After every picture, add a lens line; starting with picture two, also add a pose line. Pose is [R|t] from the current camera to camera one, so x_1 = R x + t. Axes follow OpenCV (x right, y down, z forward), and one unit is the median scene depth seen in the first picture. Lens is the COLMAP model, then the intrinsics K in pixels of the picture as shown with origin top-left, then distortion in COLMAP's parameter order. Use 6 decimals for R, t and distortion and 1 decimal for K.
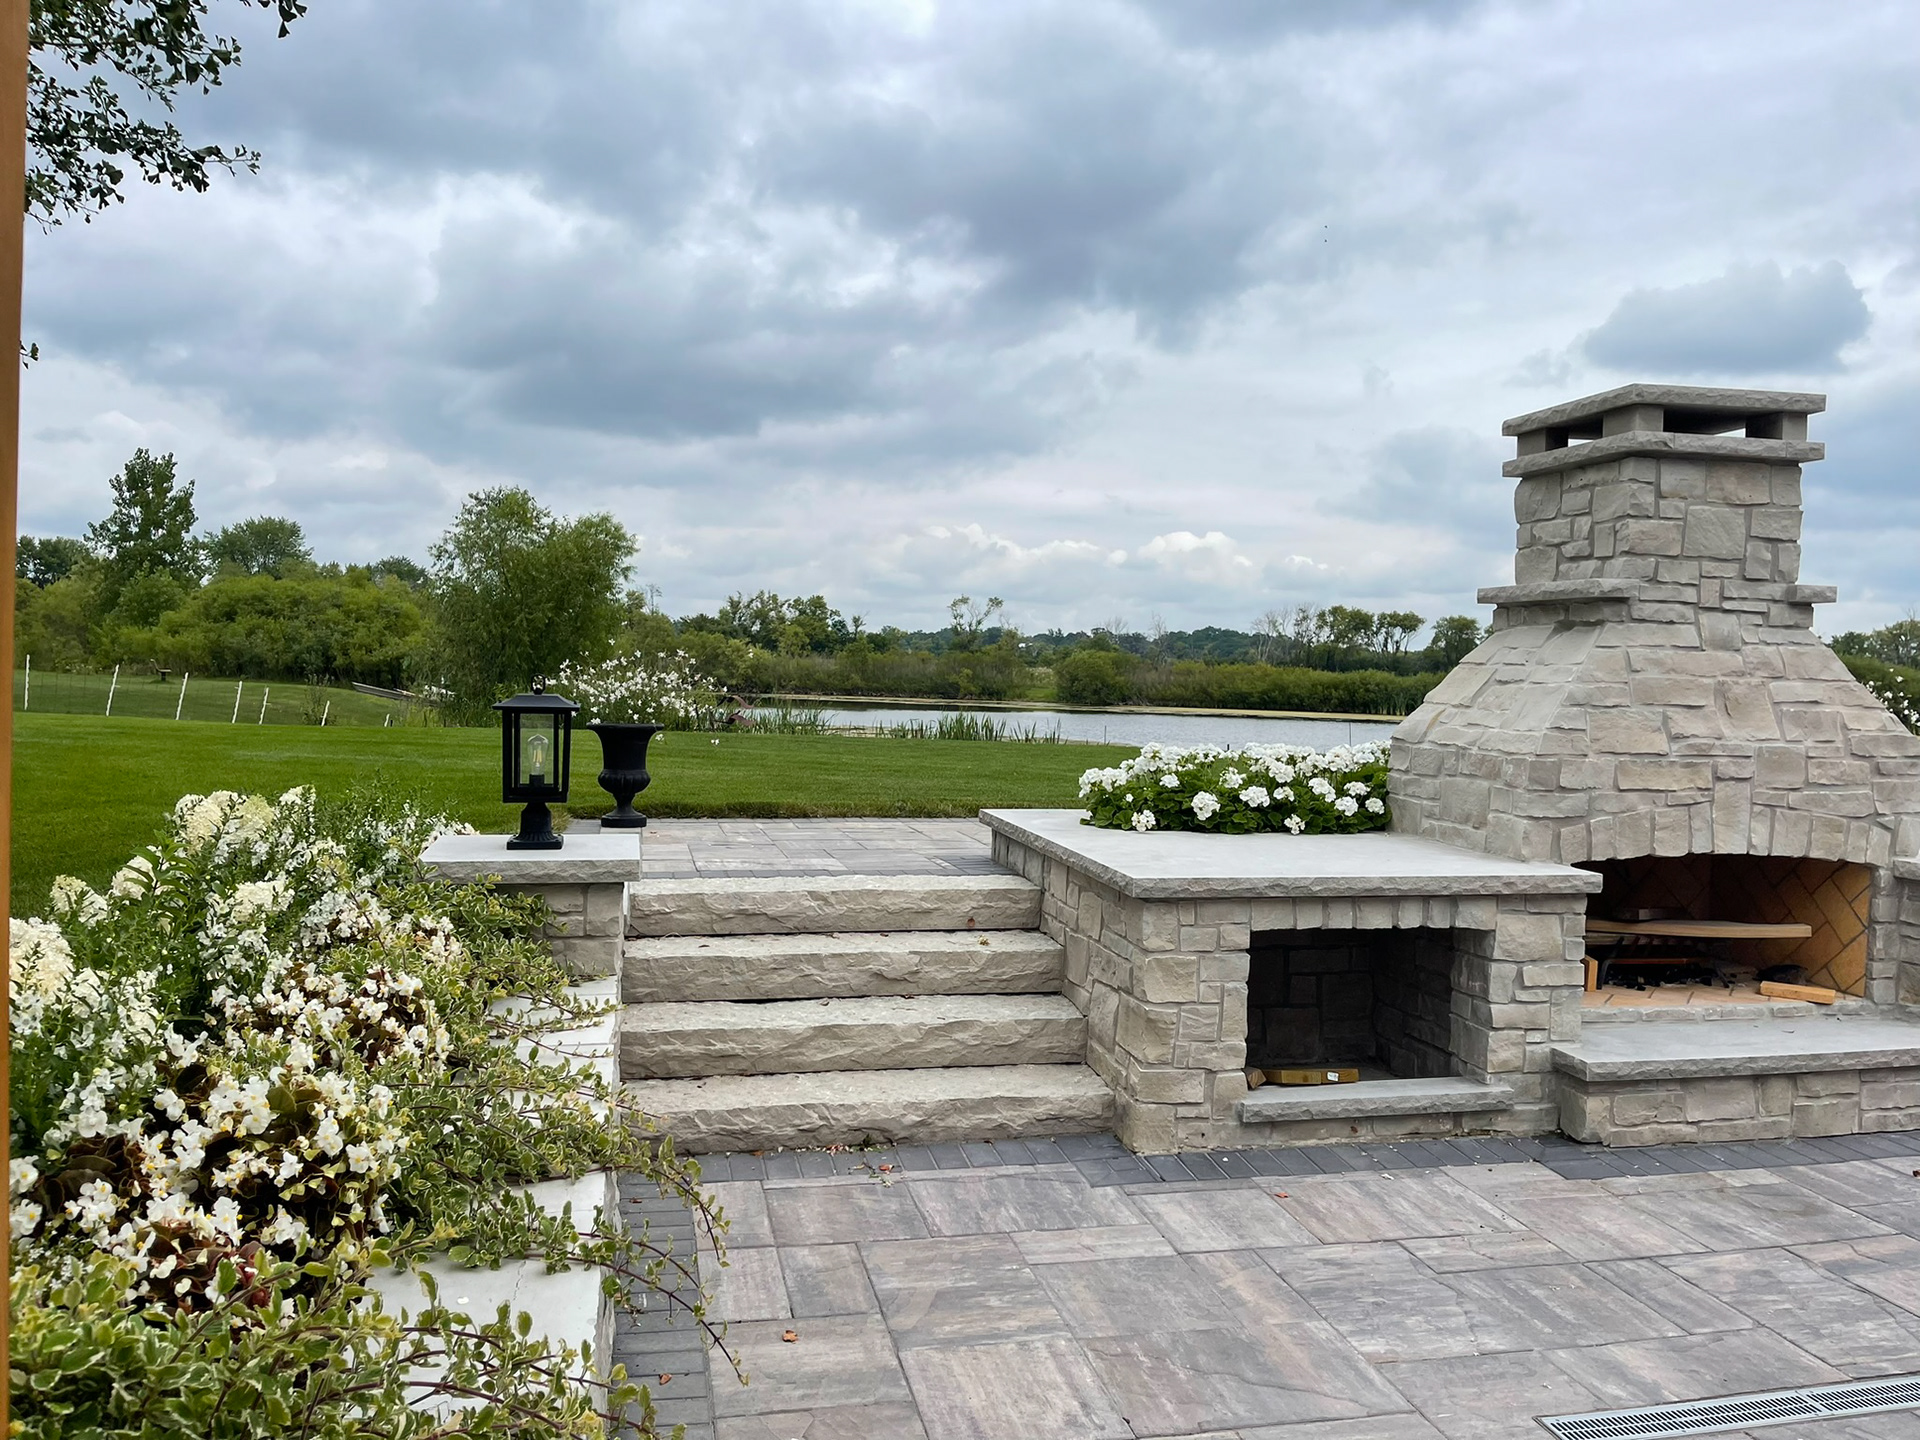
lens RADIAL K [[1405.0, 0, 970.9], [0, 1405.0, 720.4], [0, 0, 1]] dist [0.028773, -0.020785]
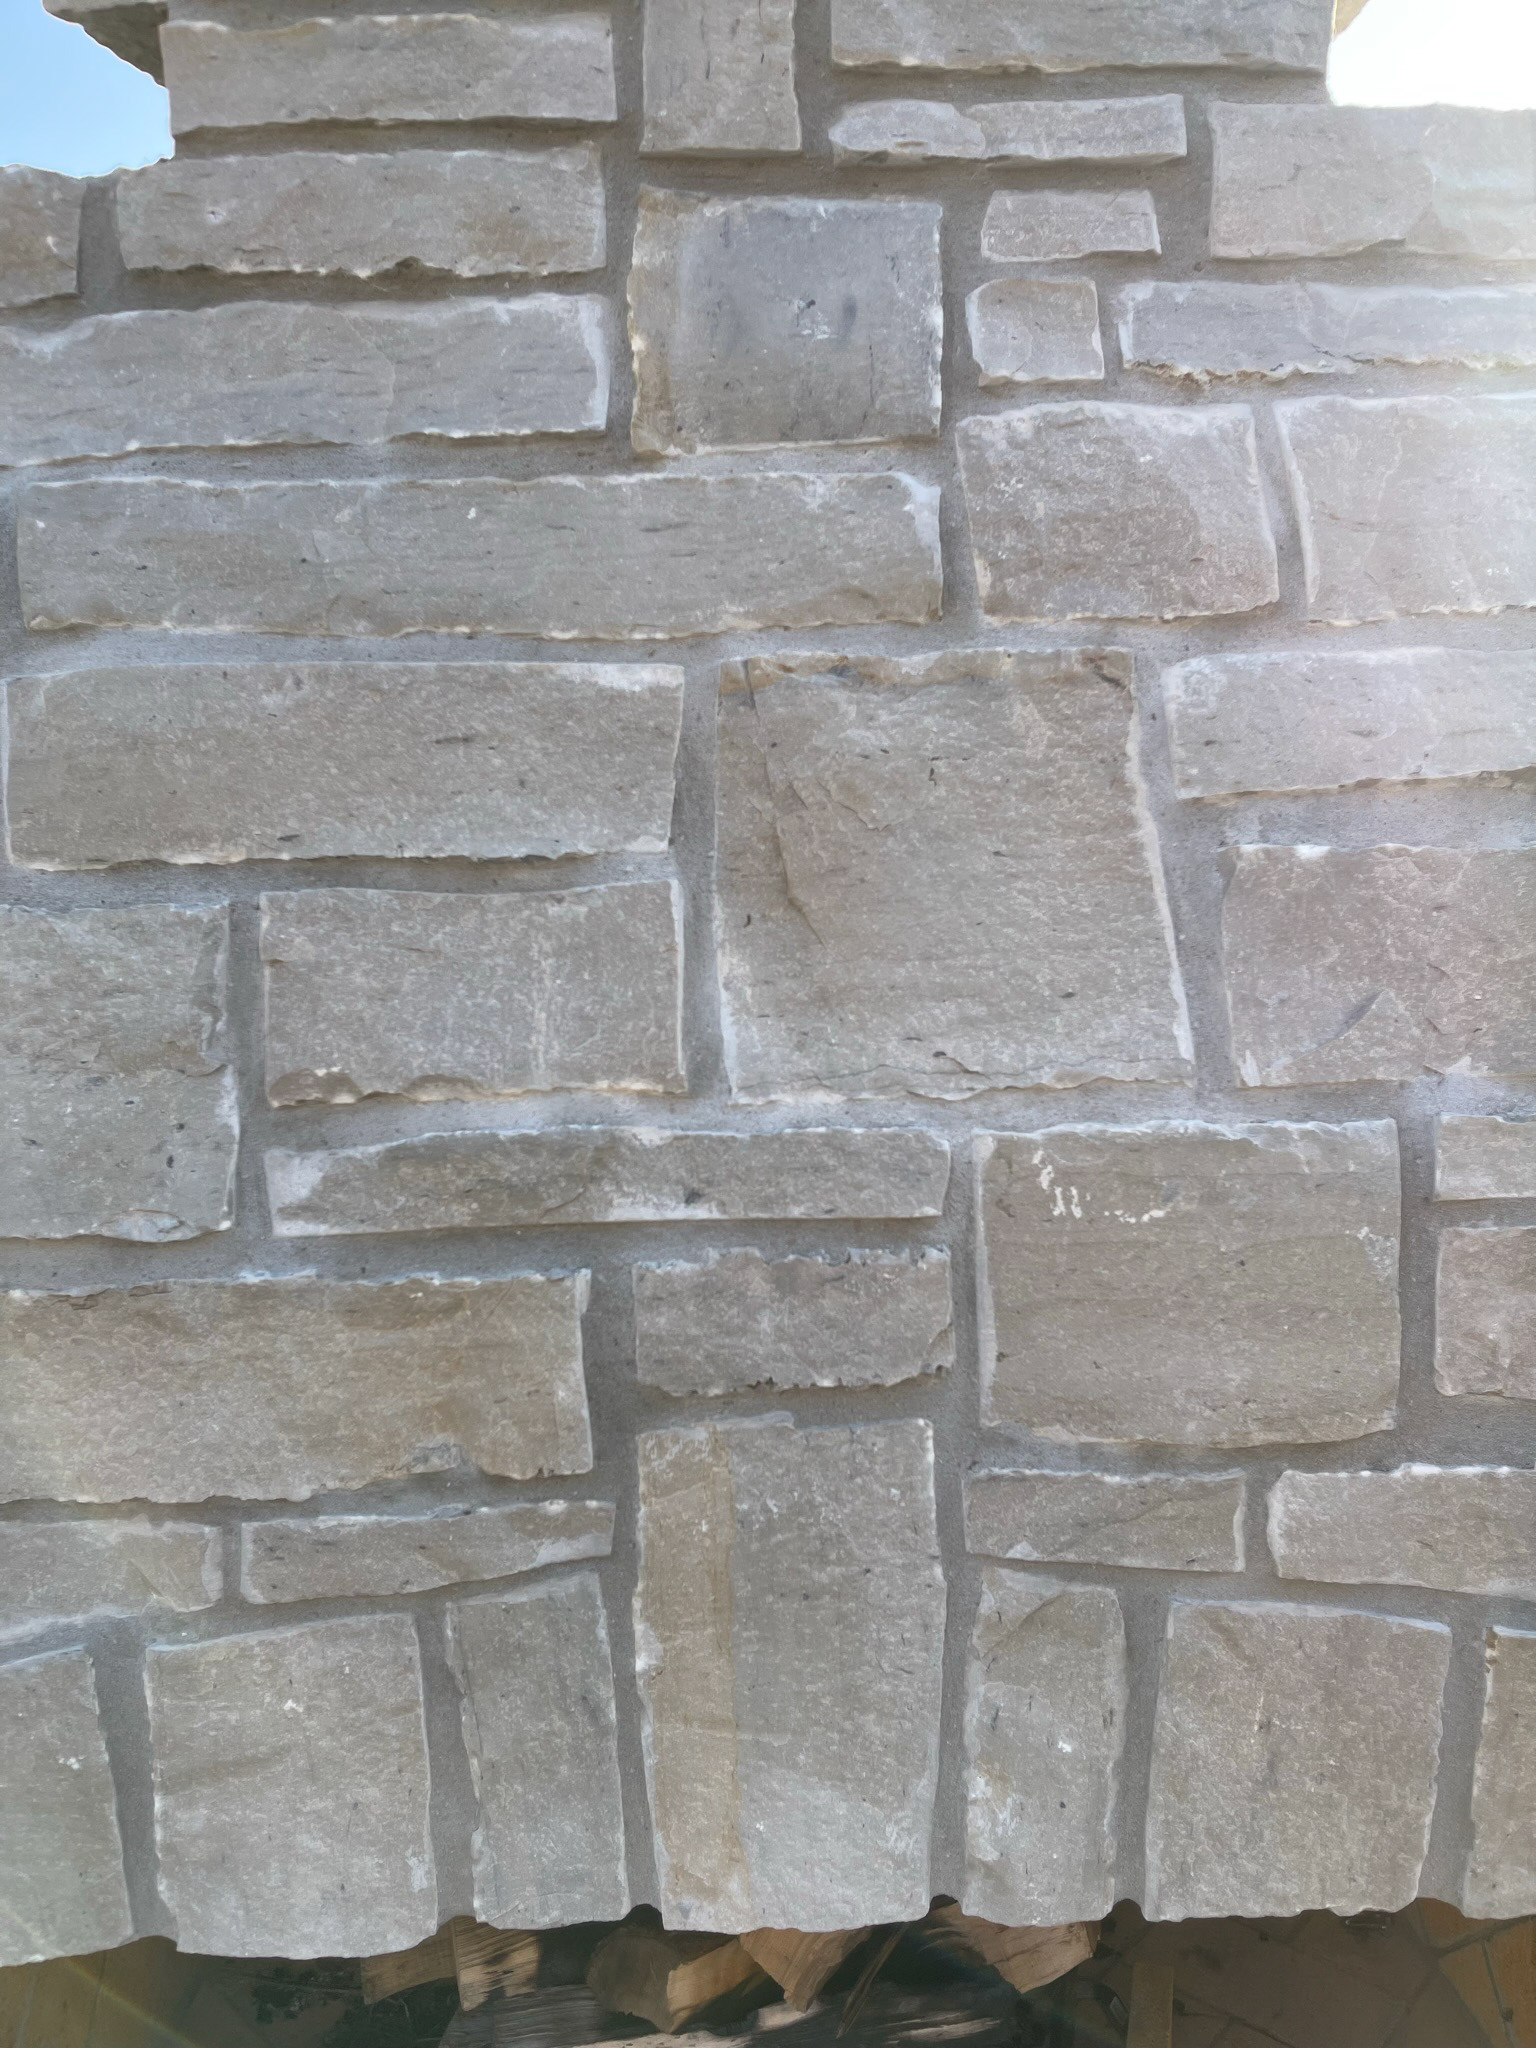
lens RADIAL K [[1498.7, 0, 767.3], [0, 1498.7, 1023.3], [0, 0, 1]] dist [0.028773, -0.020785]
pose [[0.977550, -0.026941, -0.208974, 0.512539], [0.045660, 0.995311, 0.085276, -0.005384], [0.205697, -0.092903, 0.974196, 0.779184]]
